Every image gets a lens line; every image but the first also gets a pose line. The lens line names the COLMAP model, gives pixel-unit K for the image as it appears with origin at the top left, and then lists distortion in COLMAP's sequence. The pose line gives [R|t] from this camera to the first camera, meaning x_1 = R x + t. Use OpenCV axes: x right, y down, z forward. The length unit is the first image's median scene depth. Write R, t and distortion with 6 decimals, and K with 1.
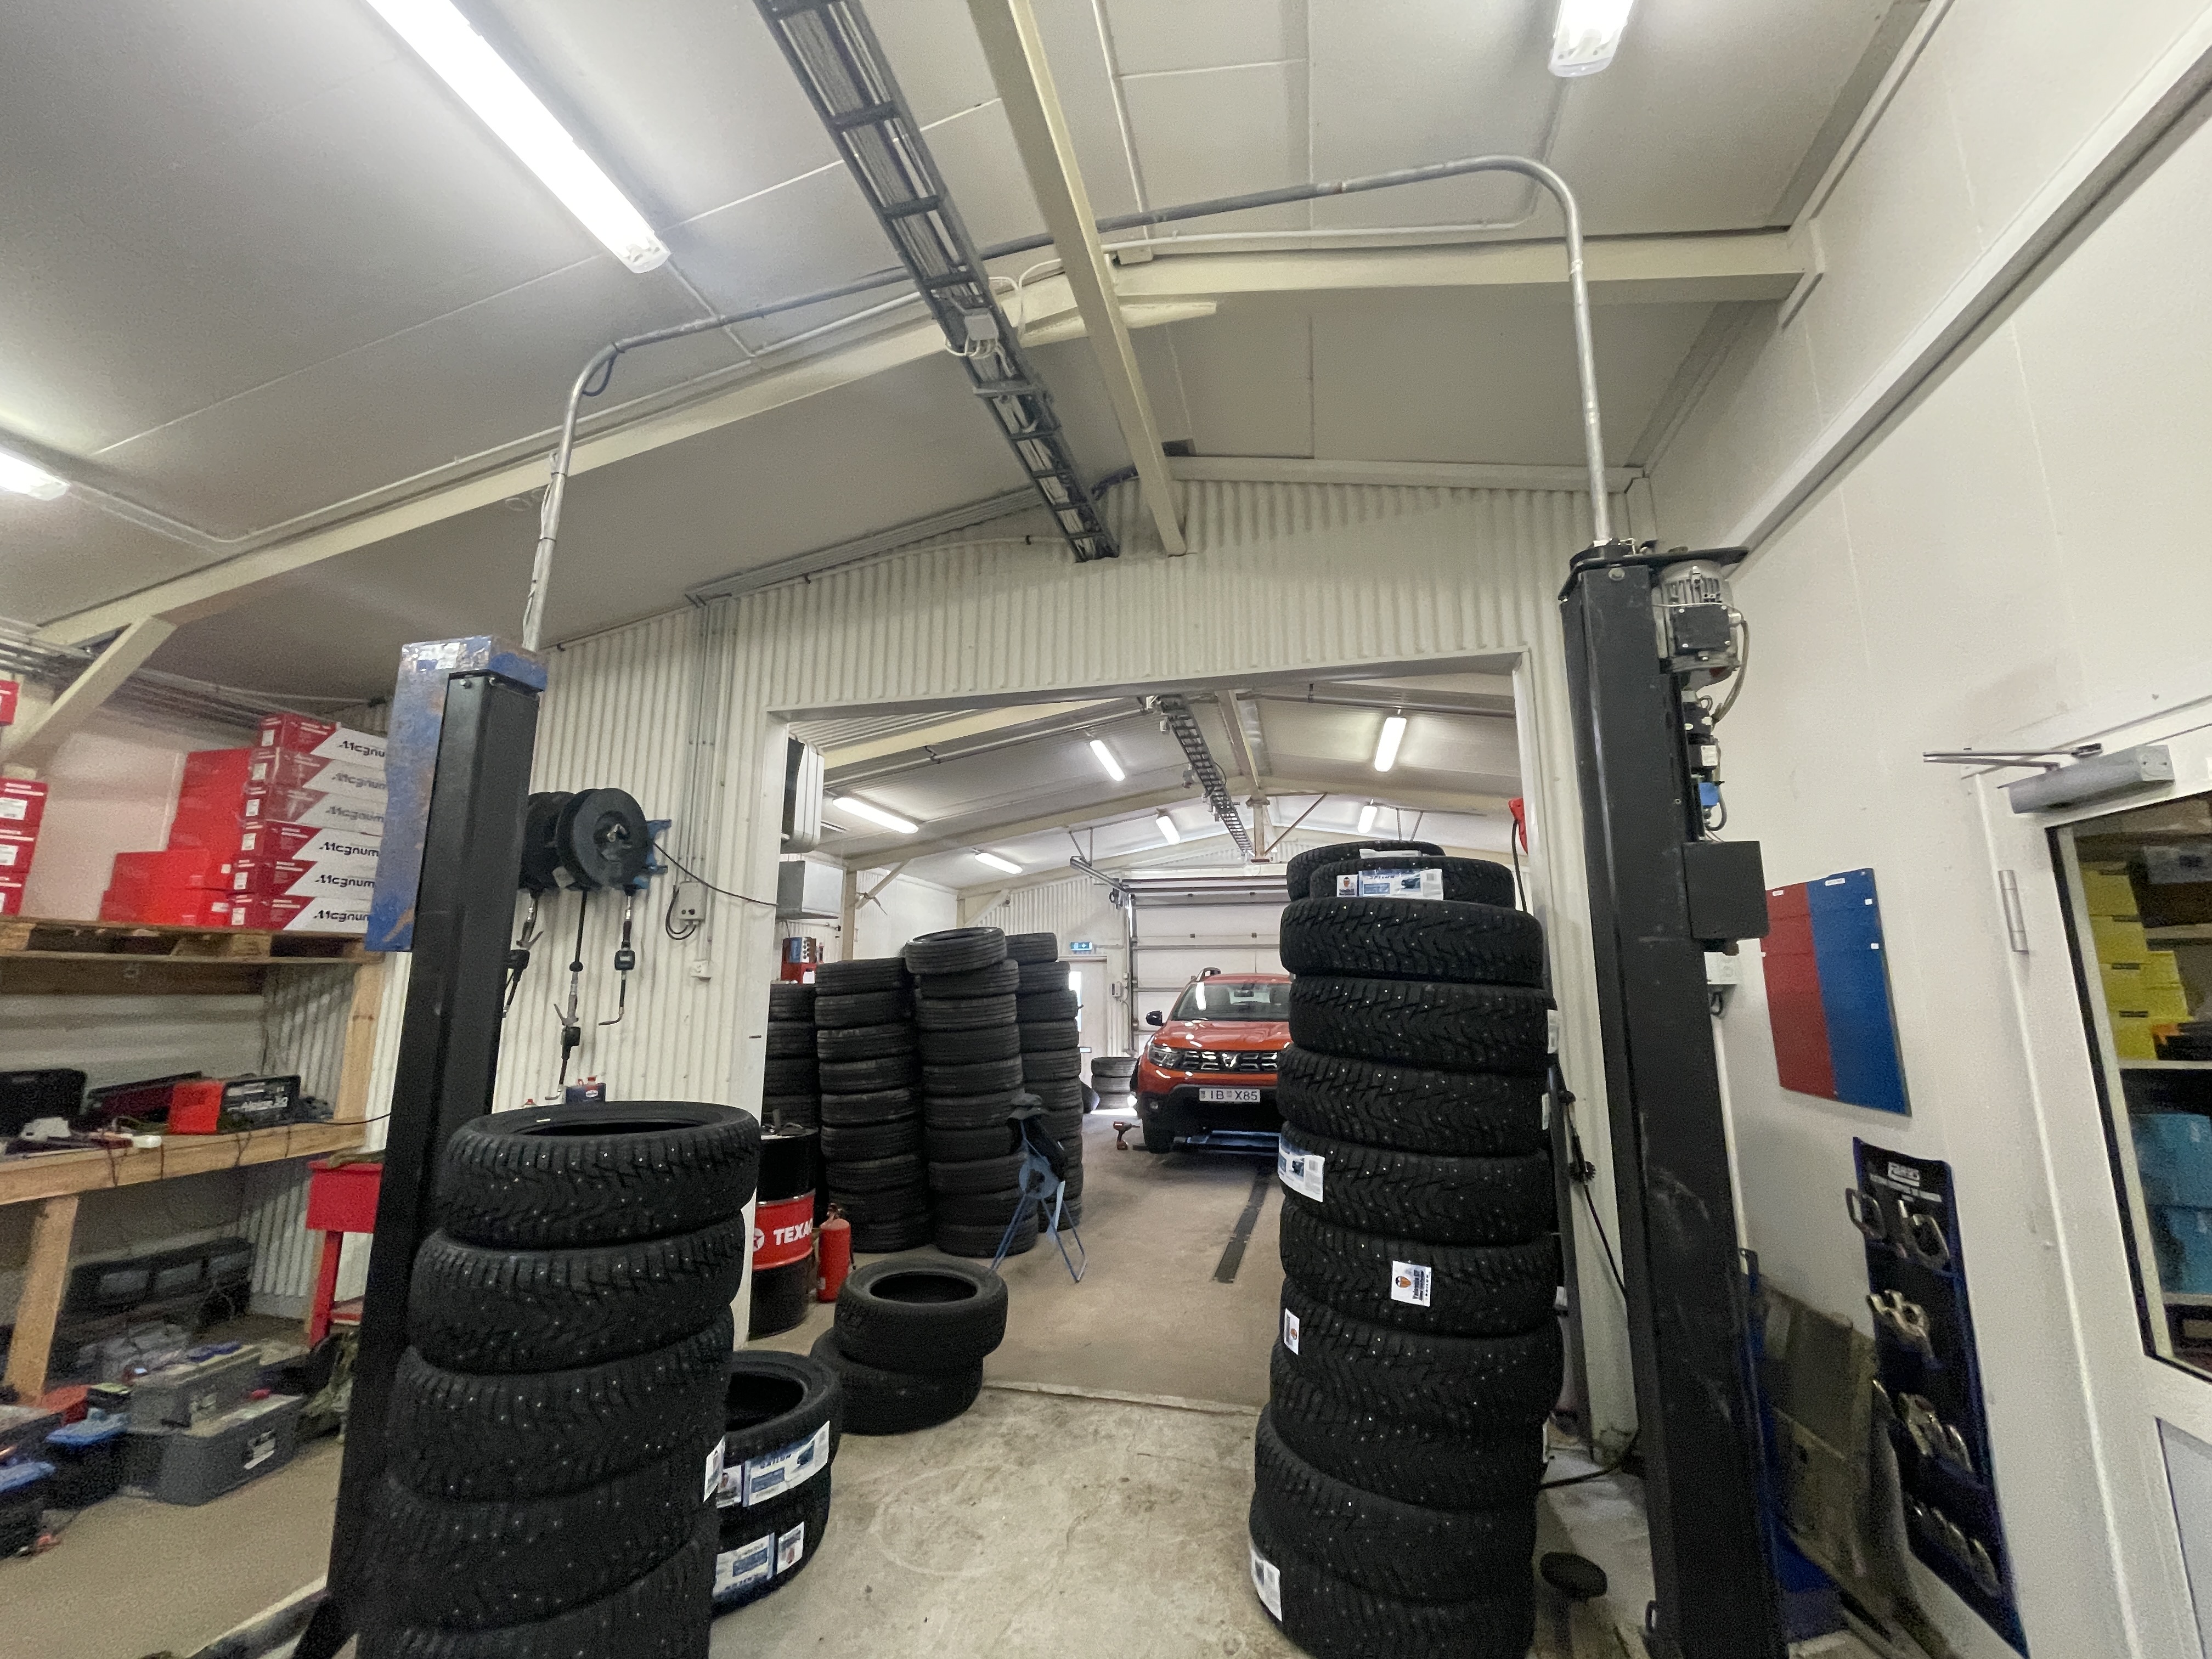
lens RADIAL K [[893.2, 0, 1100.8], [0, 893.2, 825.8], [0, 0, 1]] dist [0.003604, -0.002463]
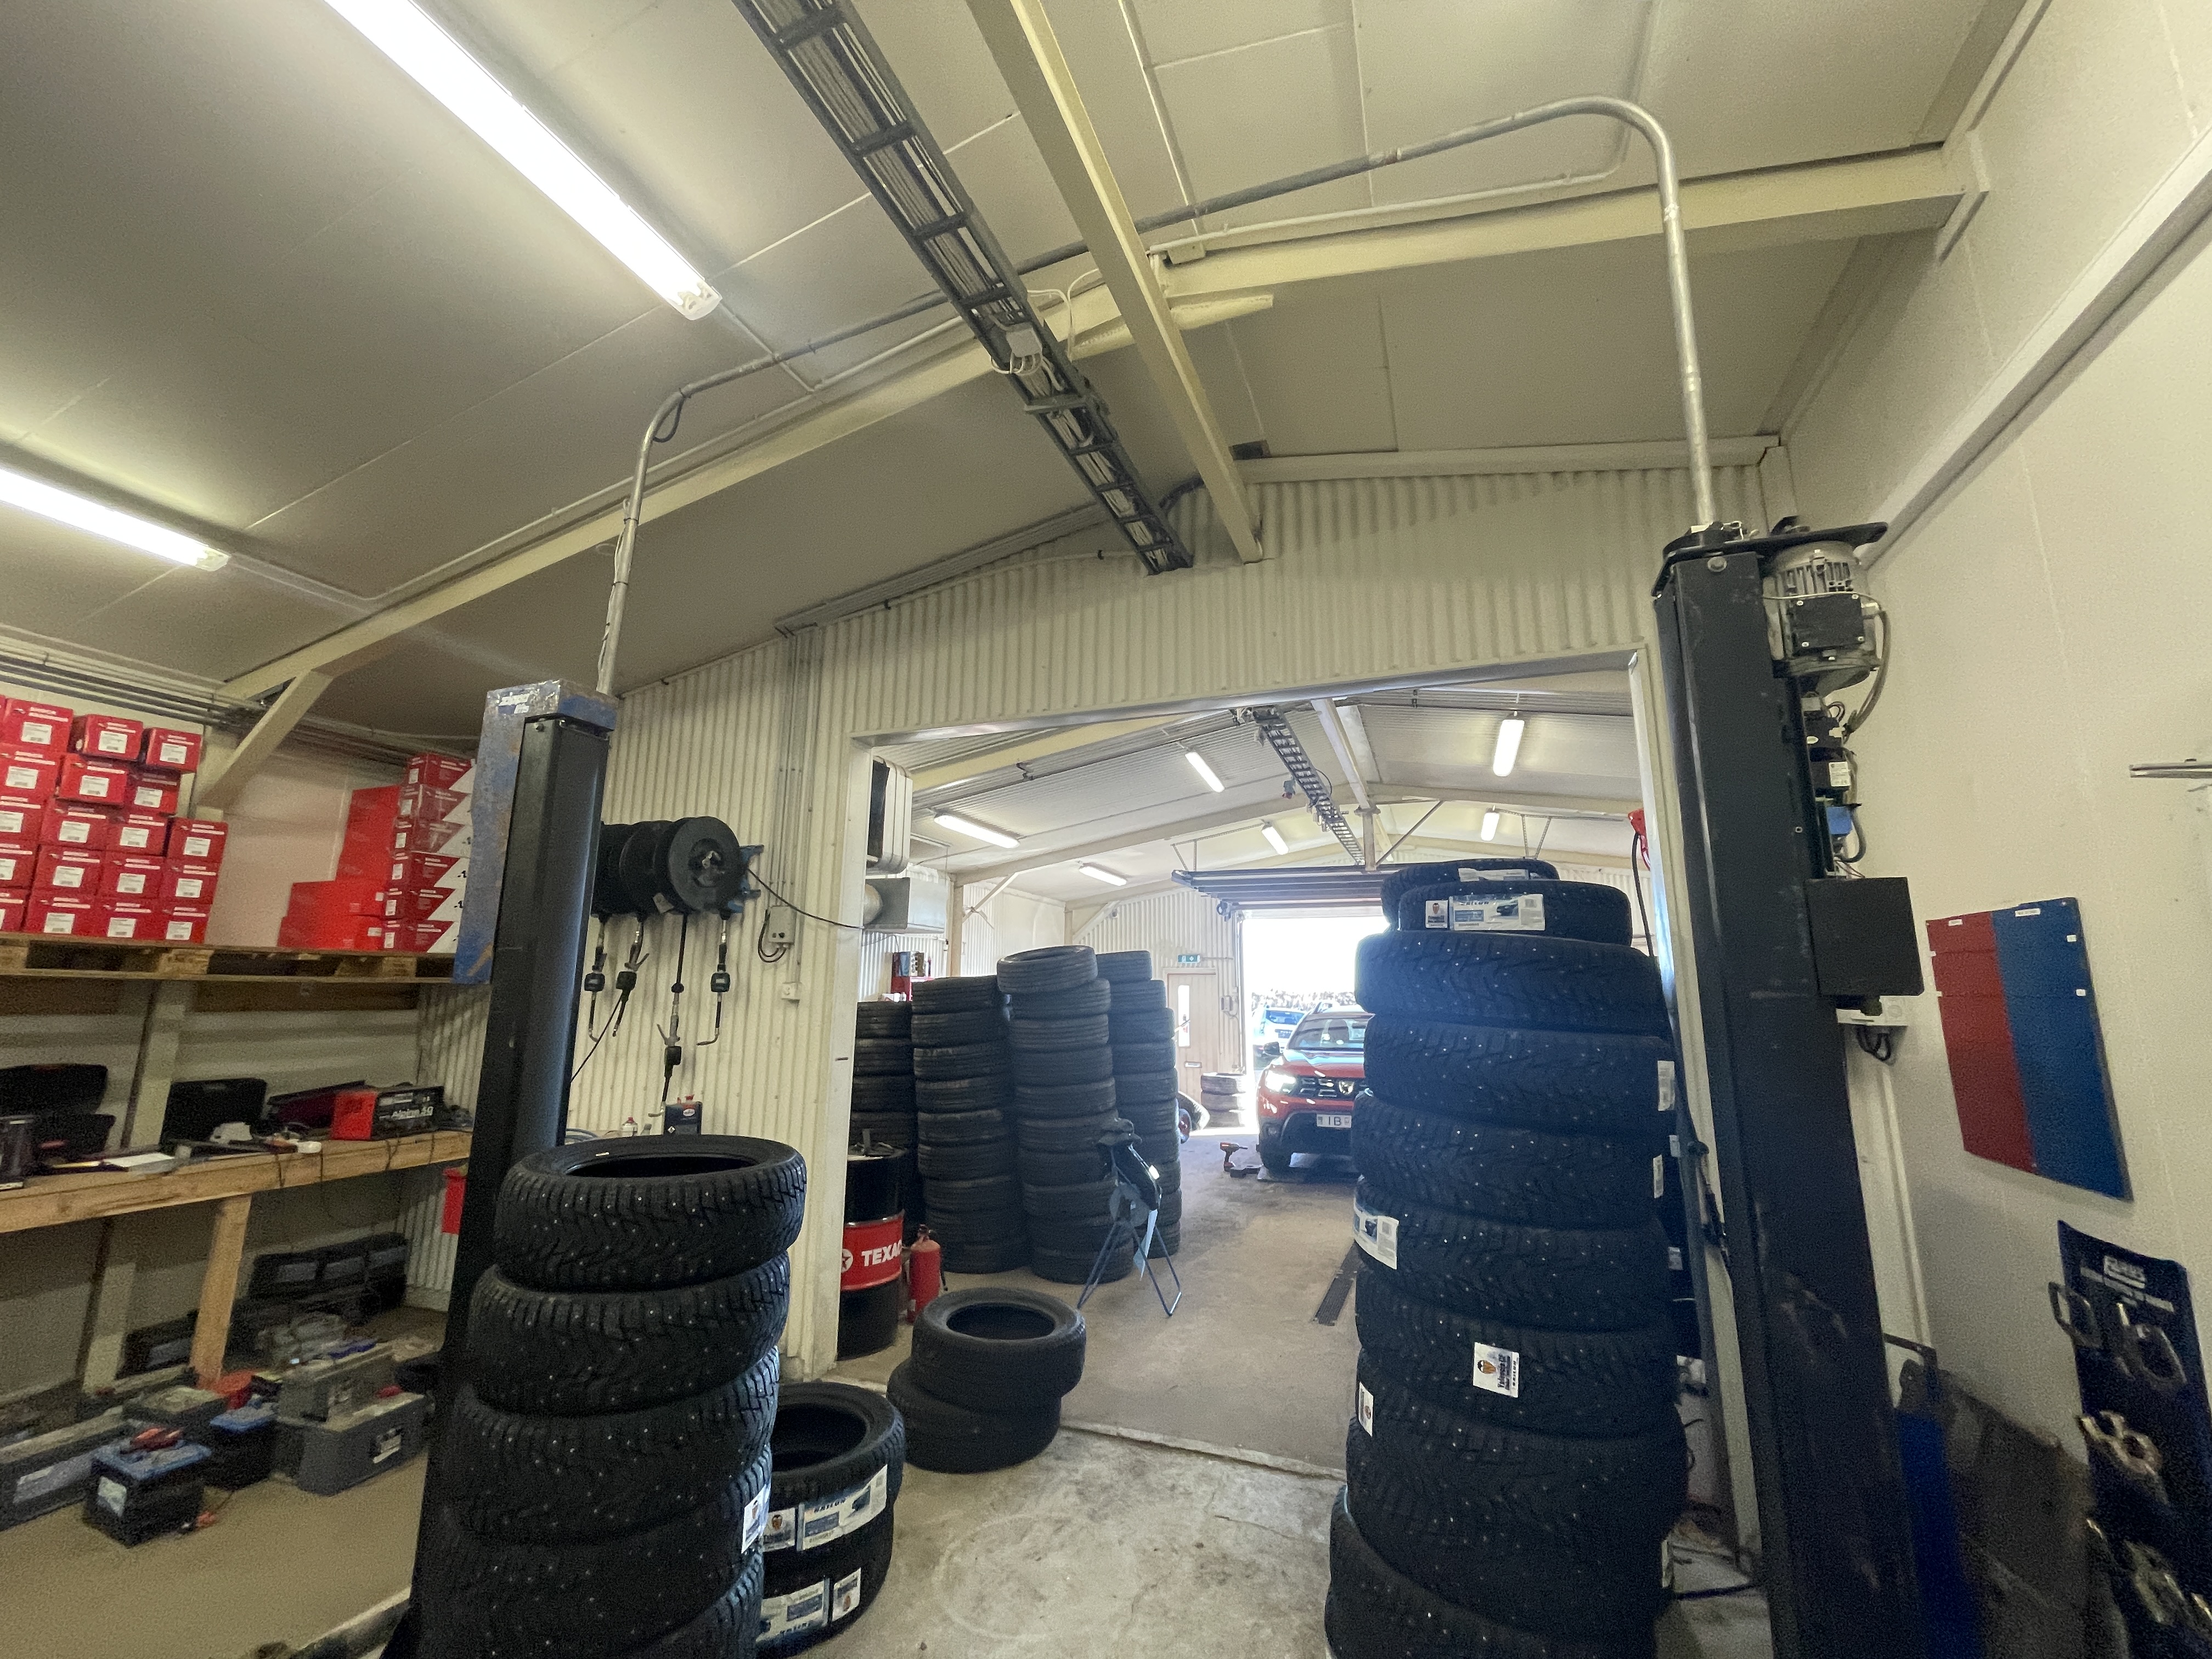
lens RADIAL K [[893.2, 0, 1101.3], [0, 893.2, 826.0], [0, 0, 1]] dist [0.003604, -0.002463]
pose [[0.991167, -0.017201, -0.131499, 0.055144], [0.016112, 0.999827, -0.009346, -0.017662], [0.131637, 0.007145, 0.991272, 0.041424]]
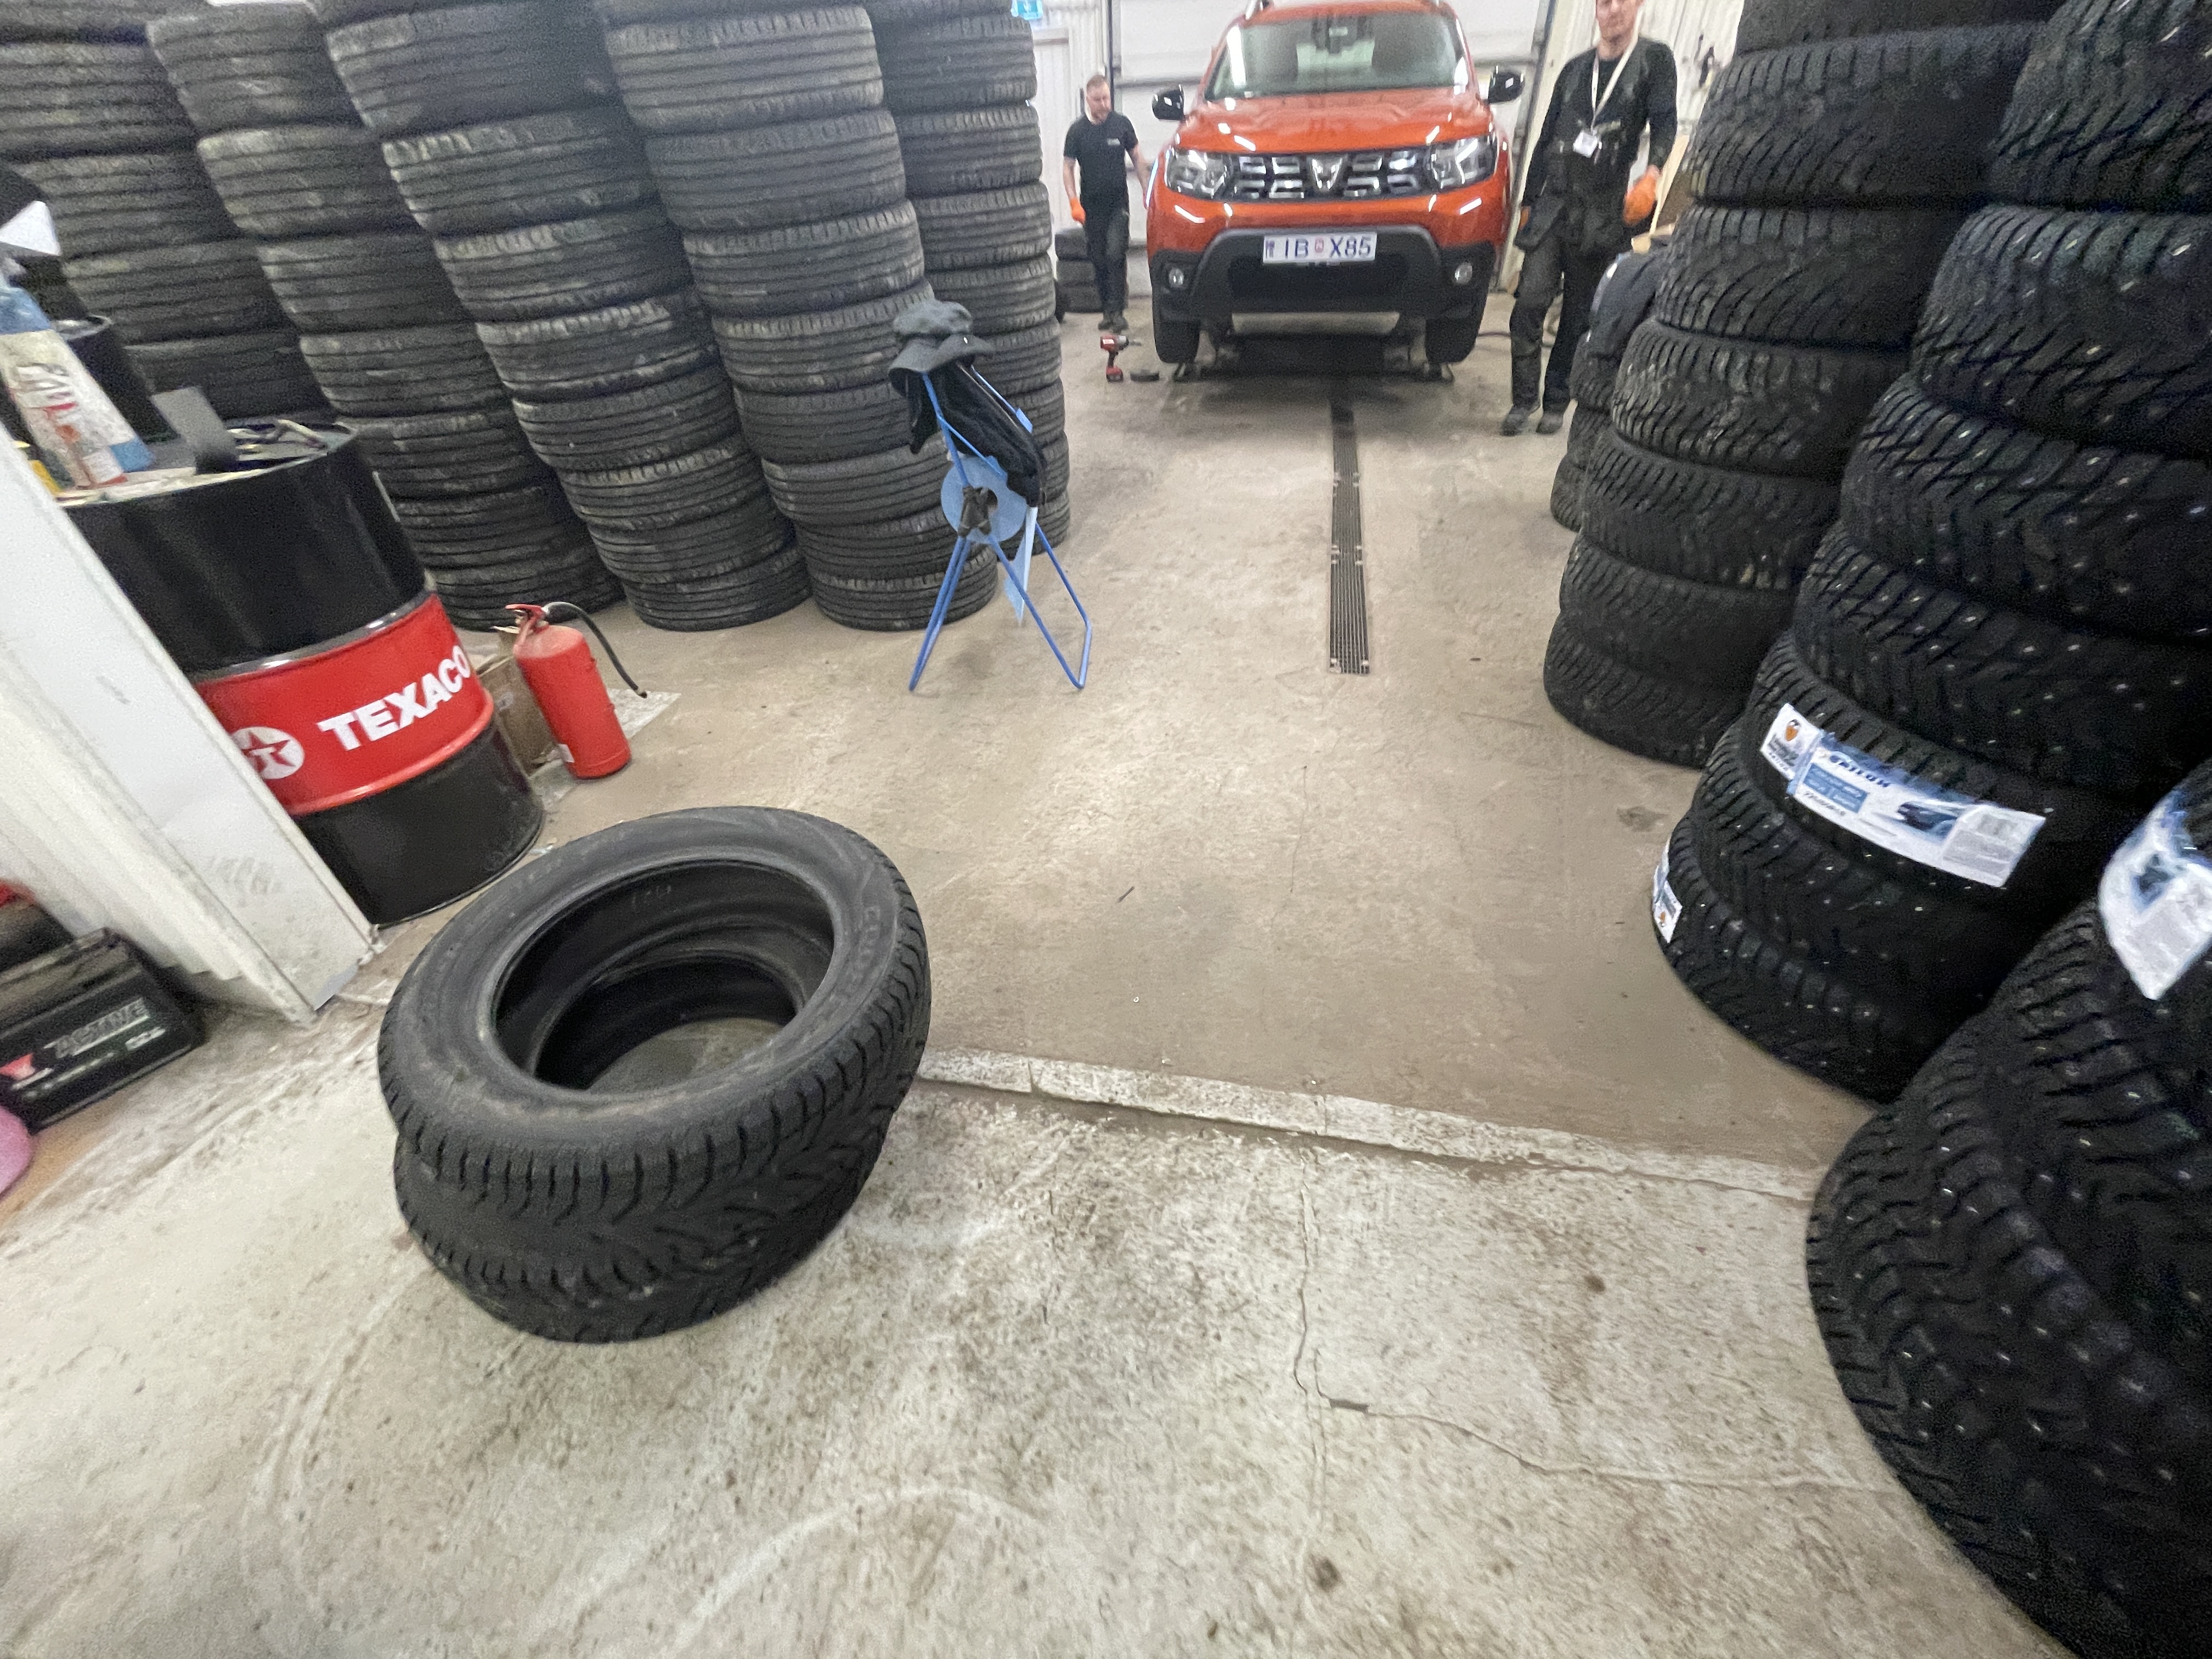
lens RADIAL K [[893.2, 0, 1107.1], [0, 893.2, 815.7], [0, 0, 1]] dist [0.003604, -0.002463]
pose [[0.997947, -0.060549, 0.020863, -0.039910], [0.025554, 0.675195, 0.737196, 0.257513], [-0.058723, -0.735150, 0.675356, 0.883072]]
